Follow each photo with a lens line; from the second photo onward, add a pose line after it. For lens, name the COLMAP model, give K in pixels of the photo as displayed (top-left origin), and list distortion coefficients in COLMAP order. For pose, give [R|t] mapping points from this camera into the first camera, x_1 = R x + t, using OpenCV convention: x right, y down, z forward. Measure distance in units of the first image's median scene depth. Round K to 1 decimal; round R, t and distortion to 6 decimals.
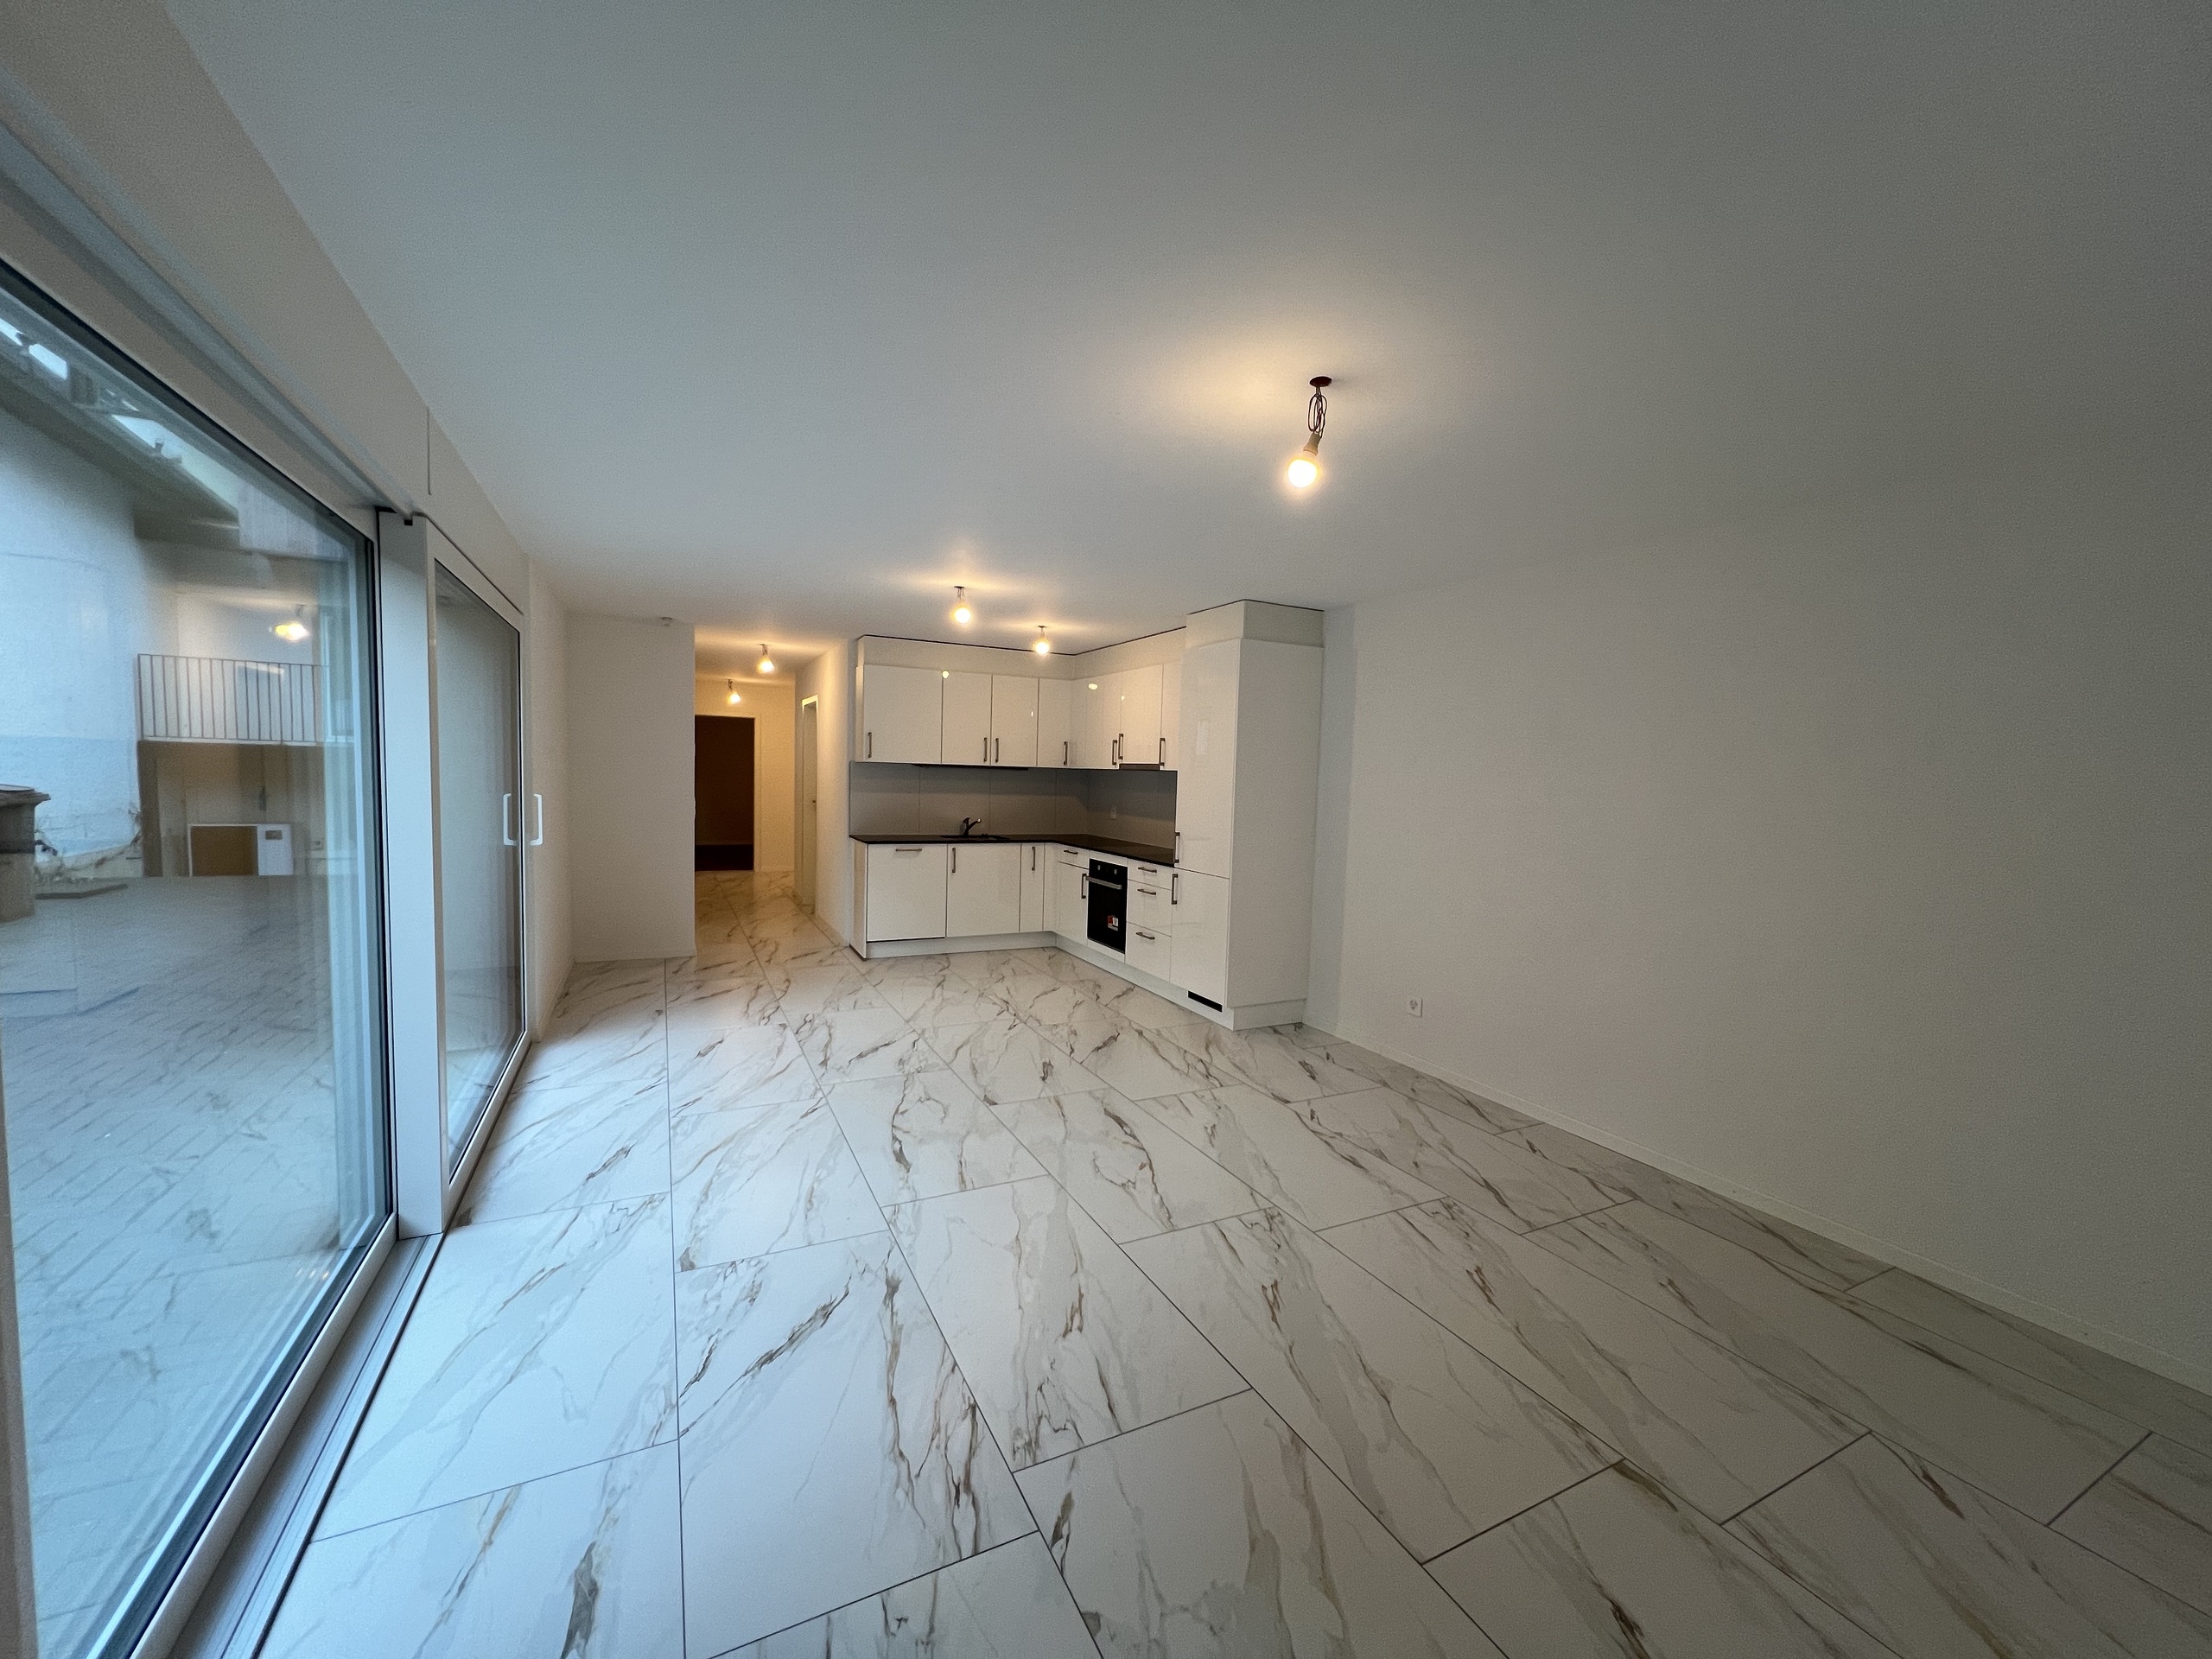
lens RADIAL K [[881.4, 0, 1106.0], [0, 881.4, 829.5], [0, 0, 1]] dist [-0.002762, -0.000174]
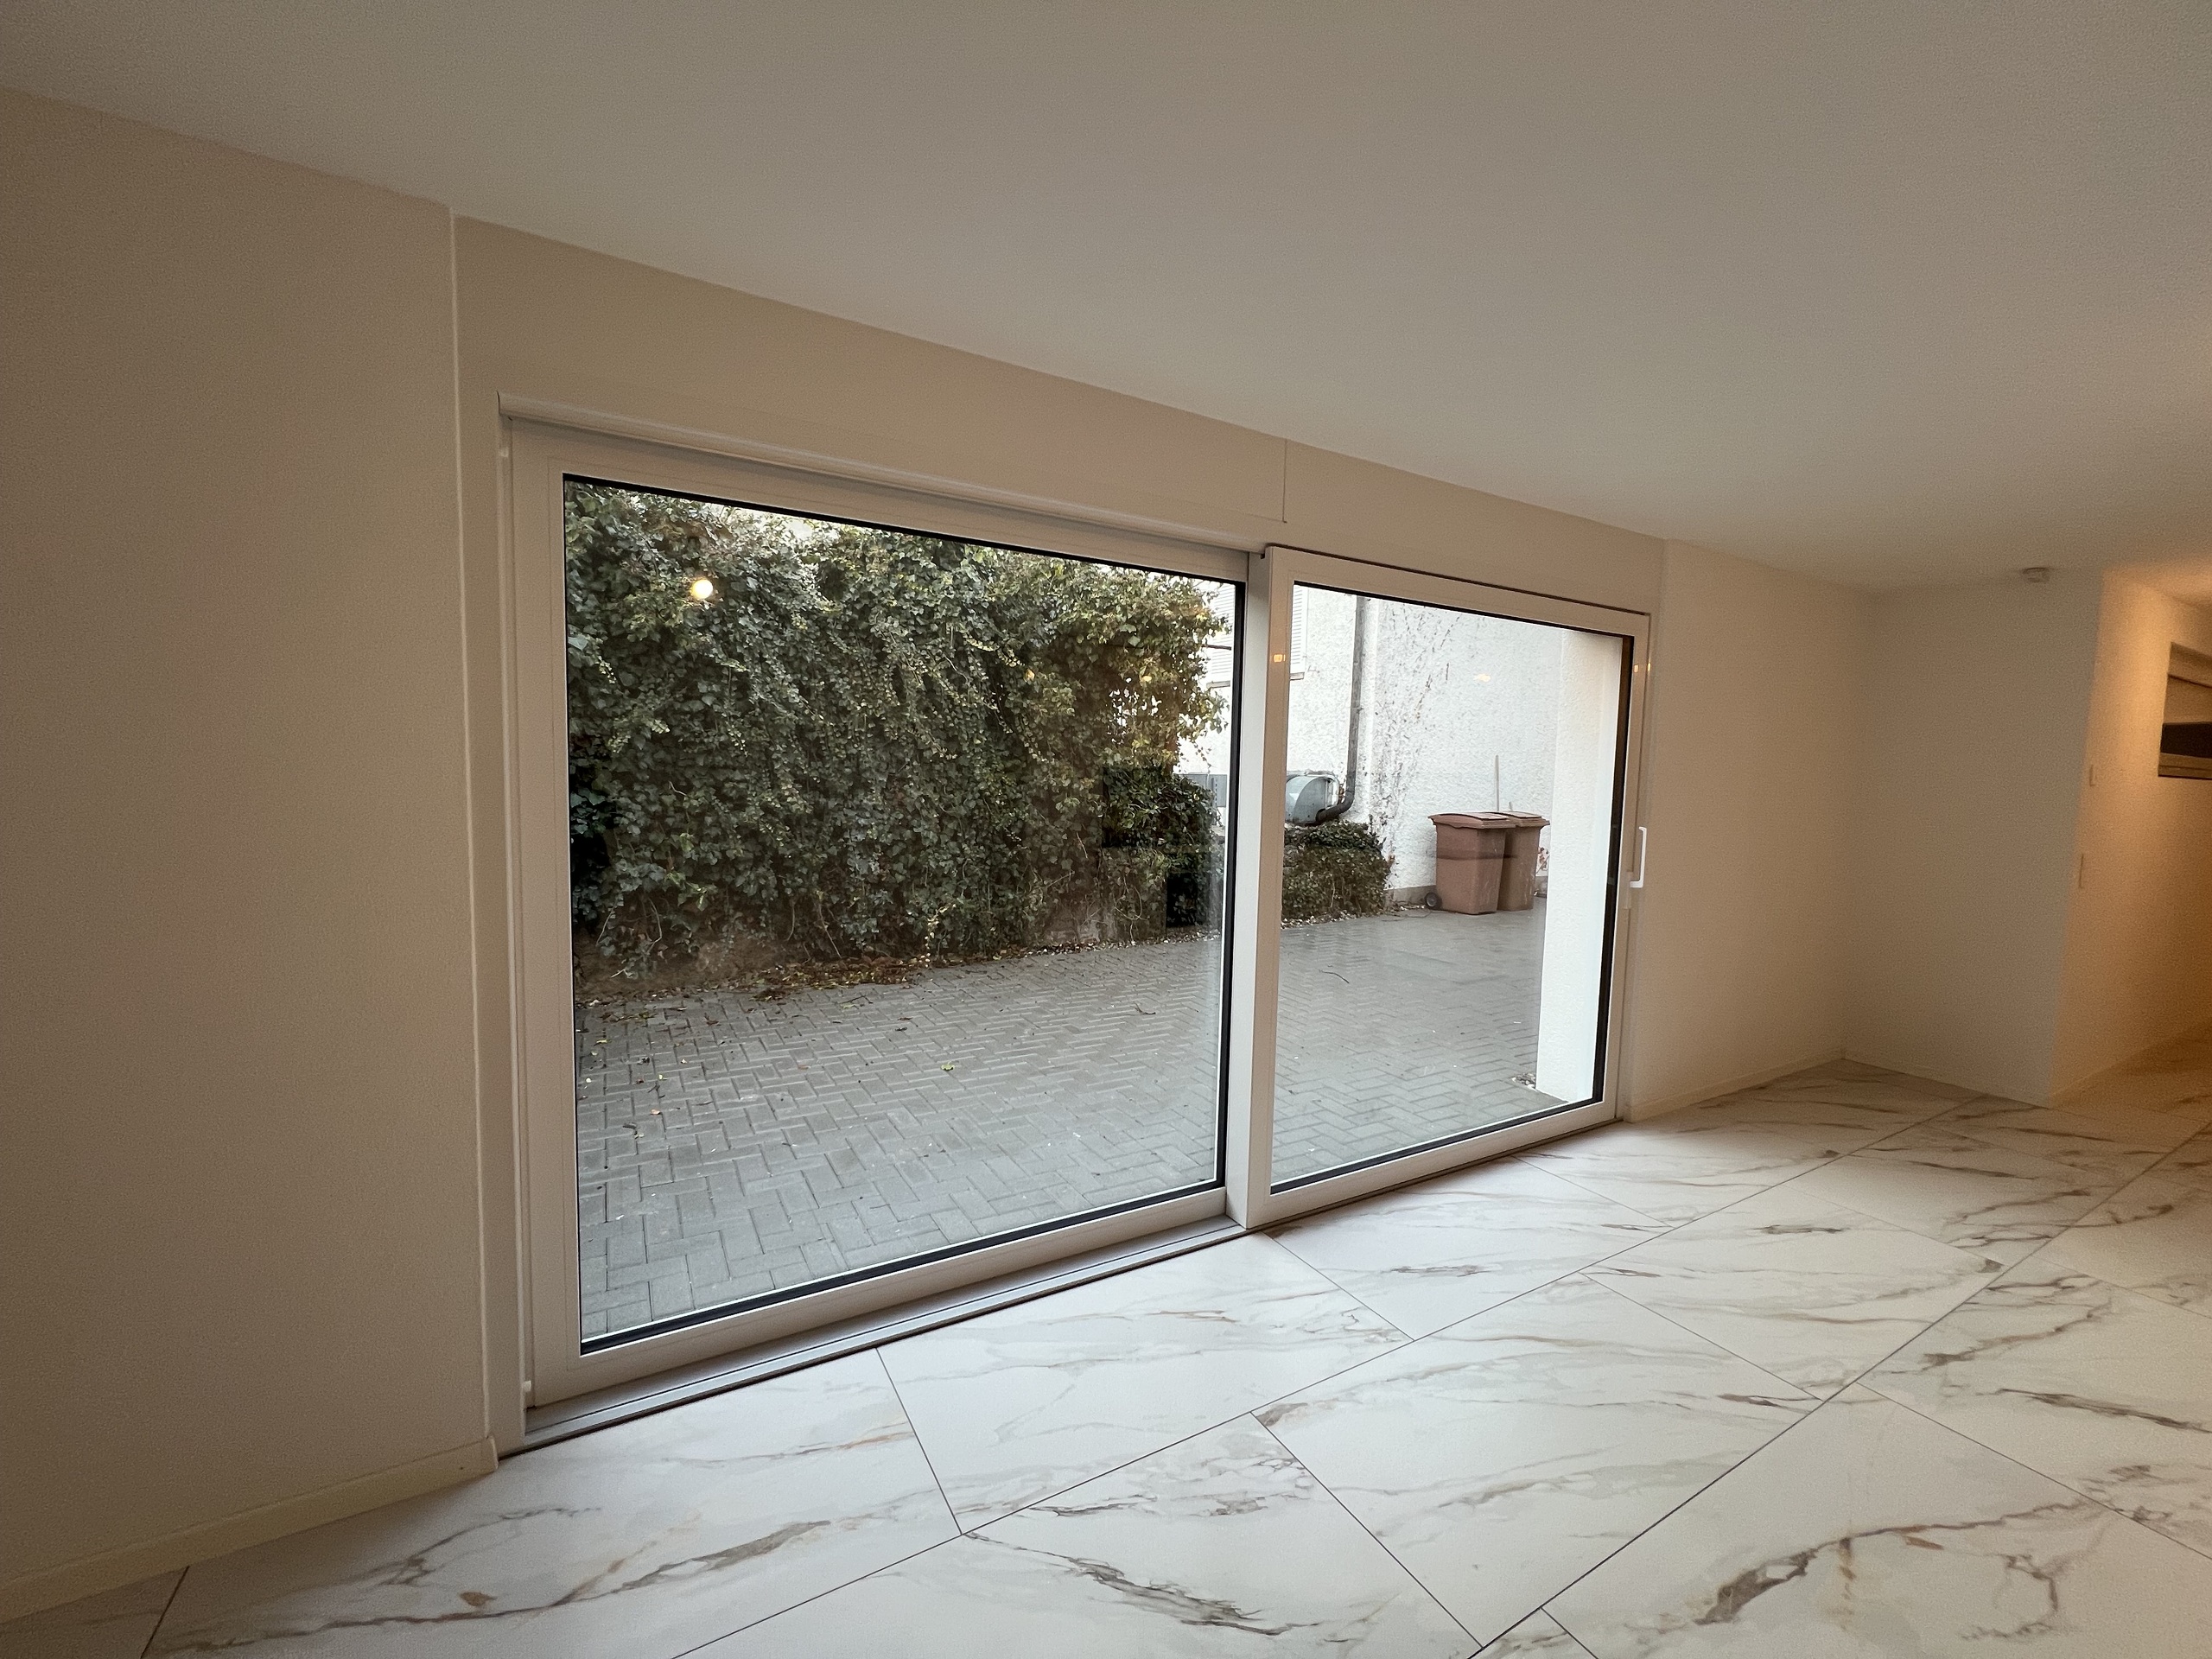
lens RADIAL K [[881.0, 0, 1107.2], [0, 881.0, 836.7], [0, 0, 1]] dist [-0.003361, 0.000338]
pose [[0.048594, 0.044394, -0.997832, 0.164265], [-0.085433, 0.995535, 0.040131, -0.021549], [0.995158, 0.083297, 0.052169, 0.467522]]
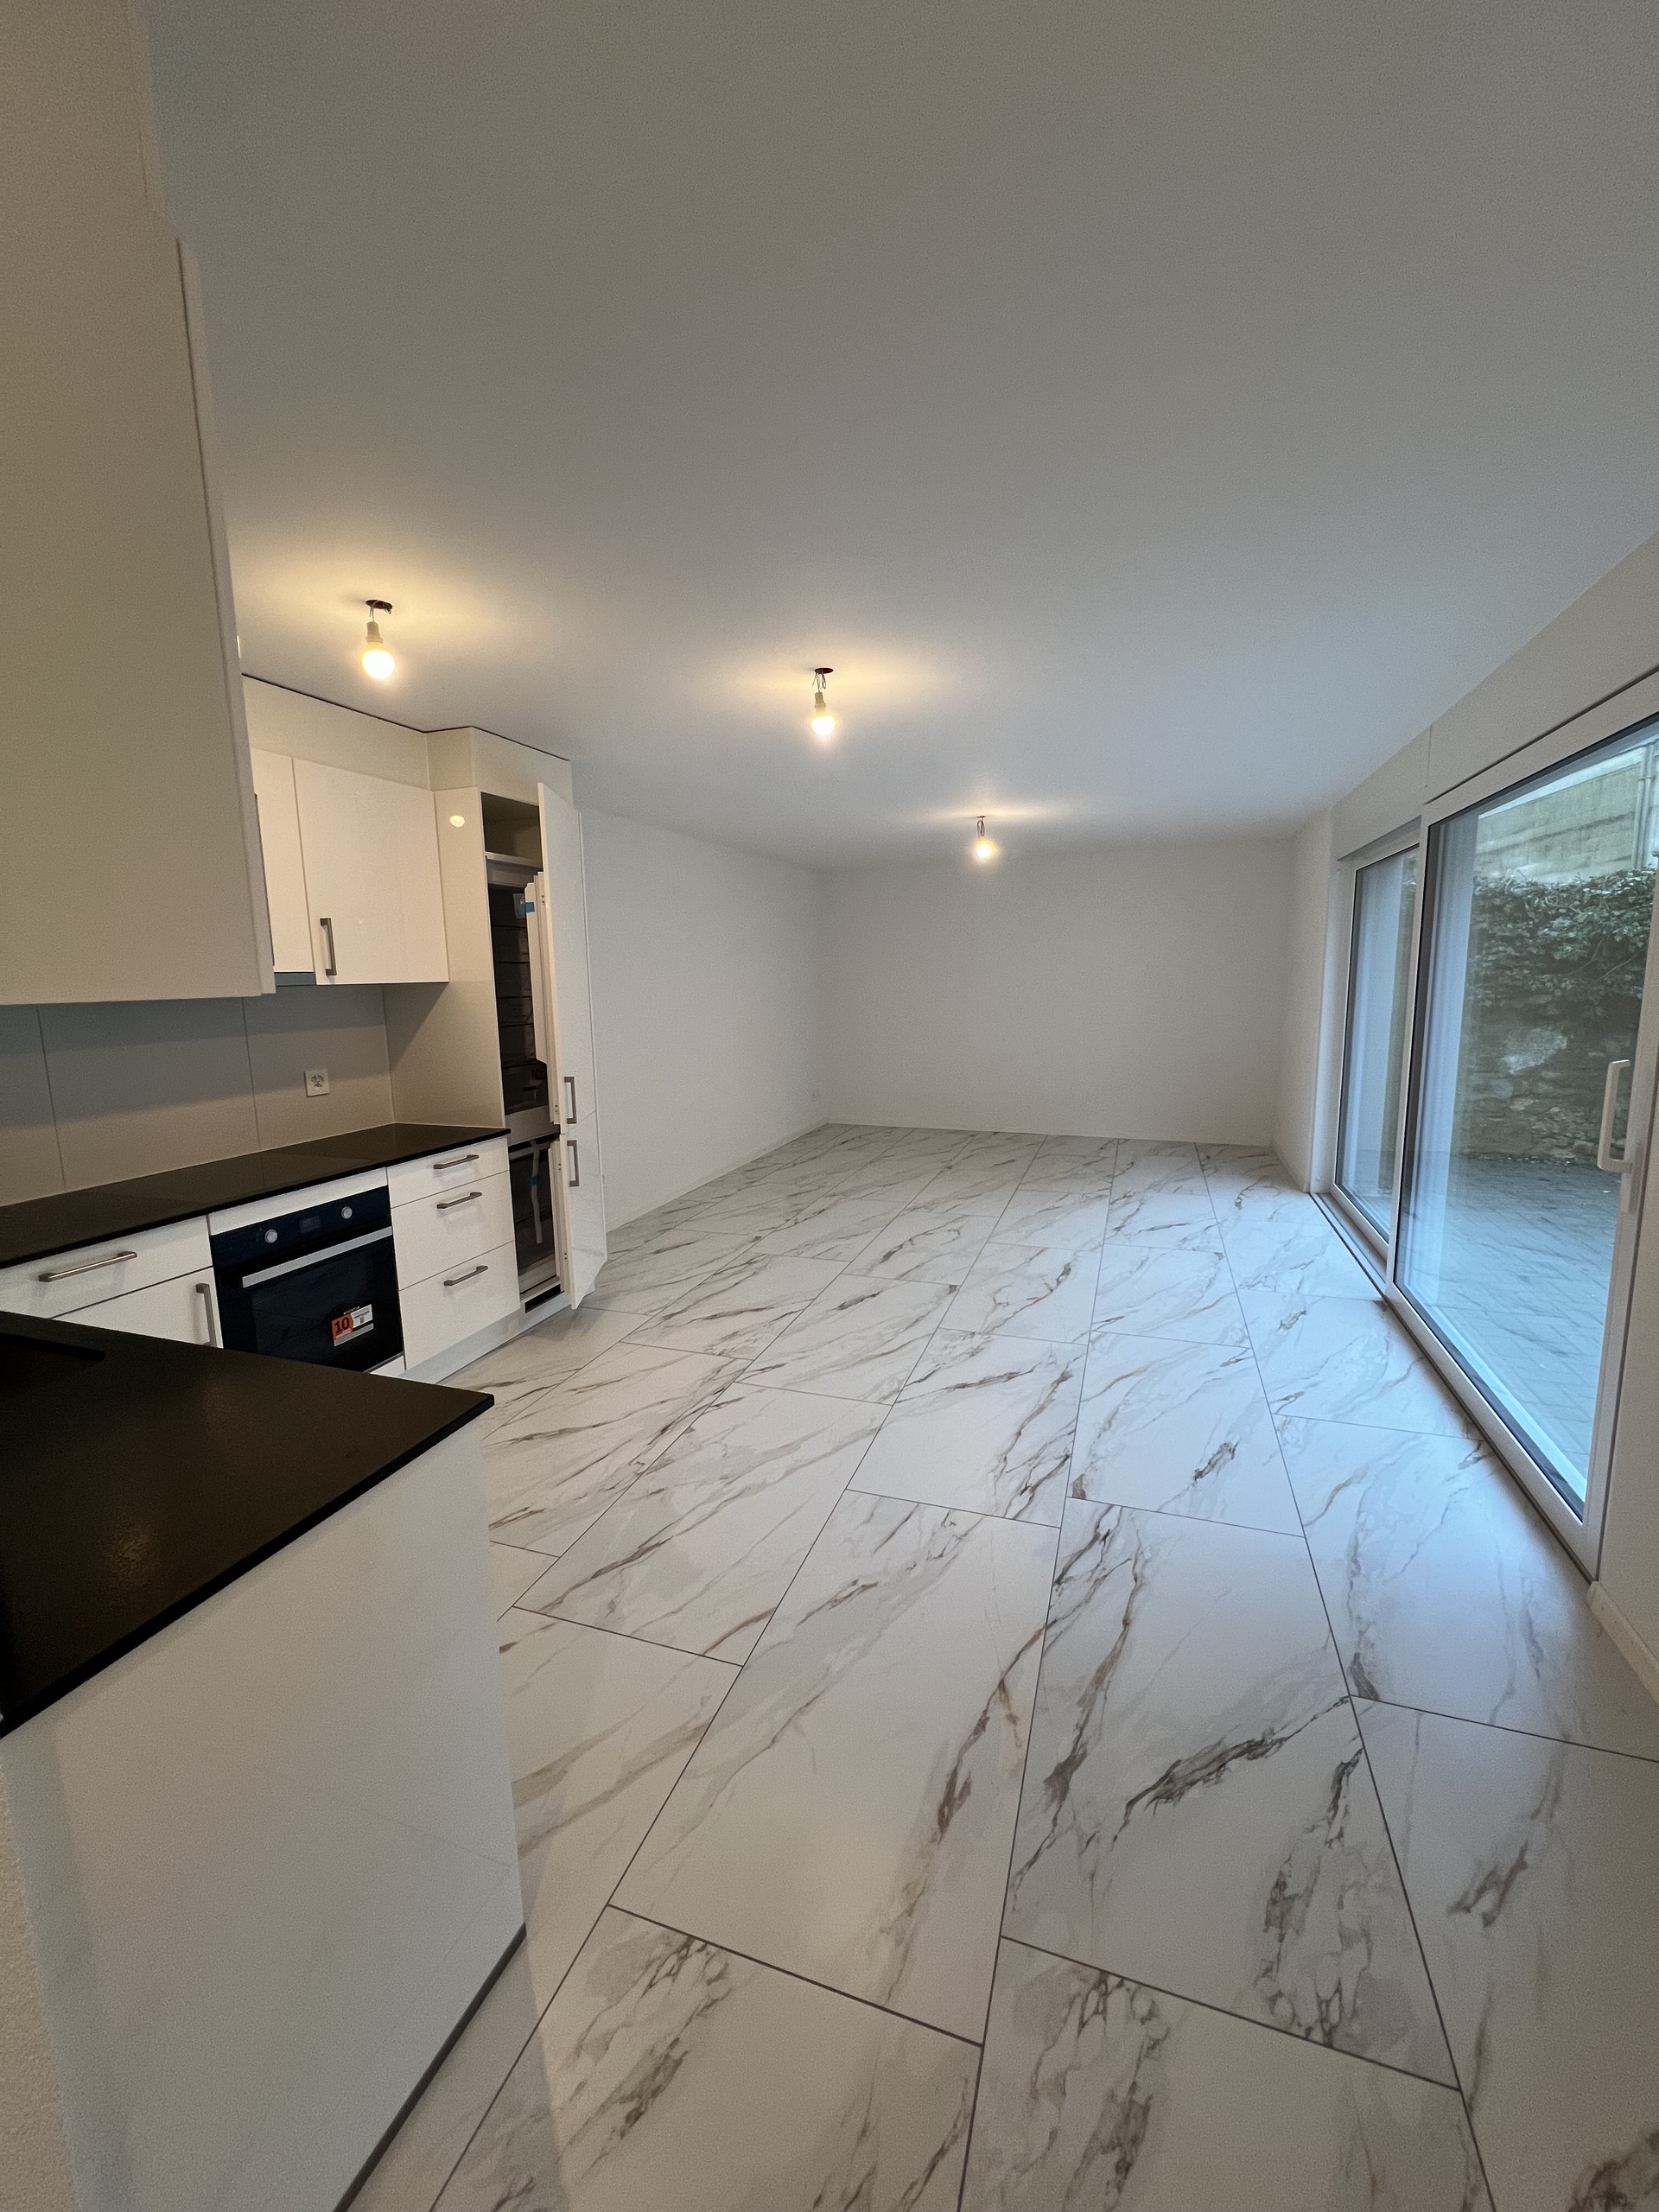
lens RADIAL K [[883.3, 0, 838.6], [0, 883.3, 1099.4], [0, 0, 1]] dist [-0.001557, 0.000408]
pose [[-0.697705, -0.120670, 0.706149, -0.708991], [0.043271, 0.976813, 0.209676, -0.138238], [-0.715077, 0.176848, -0.676306, 1.649295]]
